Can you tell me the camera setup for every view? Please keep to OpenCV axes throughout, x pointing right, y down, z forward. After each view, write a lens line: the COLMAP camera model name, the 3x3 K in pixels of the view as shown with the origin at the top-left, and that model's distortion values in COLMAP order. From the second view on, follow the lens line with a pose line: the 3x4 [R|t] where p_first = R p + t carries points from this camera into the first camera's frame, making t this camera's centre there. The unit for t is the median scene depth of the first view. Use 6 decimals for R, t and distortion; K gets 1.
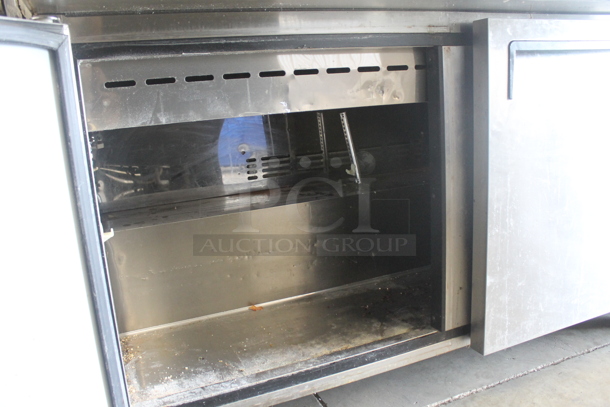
lens RADIAL K [[516.4, 0, 305.0], [0, 516.4, 203.5], [0, 0, 1]] dist [-0.161307, 0.138037]
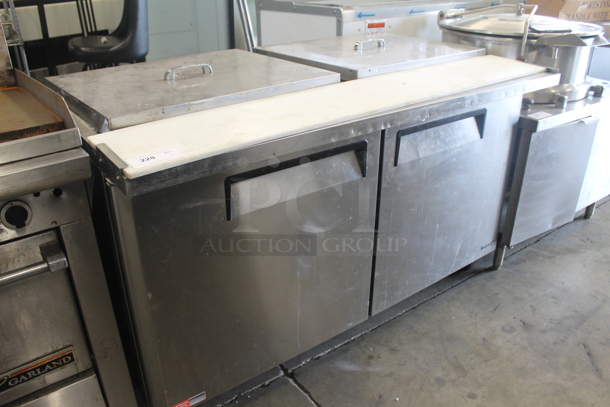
lens RADIAL K [[516.4, 0, 305.0], [0, 516.4, 203.5], [0, 0, 1]] dist [-0.161307, 0.138037]
pose [[0.968864, -0.050903, 0.242304, -0.200461], [-0.008221, 0.971484, 0.236961, -0.390901], [-0.247456, -0.231576, 0.940818, -0.350022]]
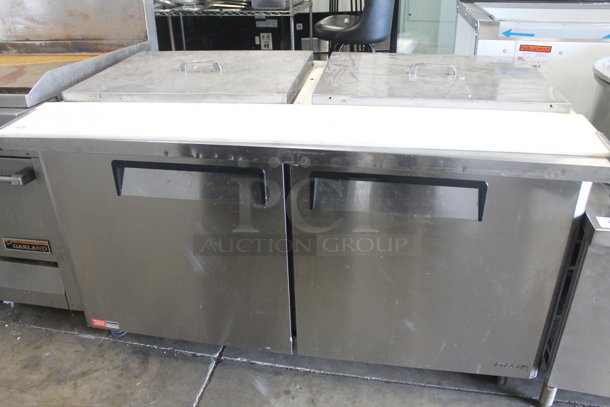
lens RADIAL K [[516.4, 0, 305.0], [0, 516.4, 203.5], [0, 0, 1]] dist [-0.161307, 0.138037]
pose [[0.835775, 0.303222, -0.457751, 0.859685], [-0.148102, 0.927277, 0.343837, -0.584787], [0.528721, -0.219577, 0.819903, -0.113531]]
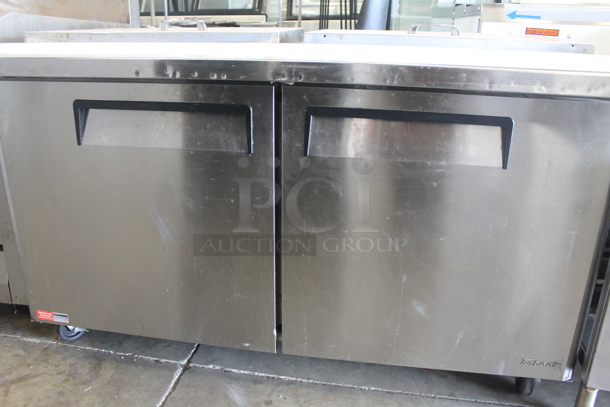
lens RADIAL K [[516.4, 0, 305.0], [0, 516.4, 203.5], [0, 0, 1]] dist [-0.161307, 0.138037]
pose [[0.846321, 0.256257, -0.466983, 0.824089], [-0.180708, 0.962812, 0.200843, -0.285421], [0.501084, -0.085590, 0.861156, -0.008369]]
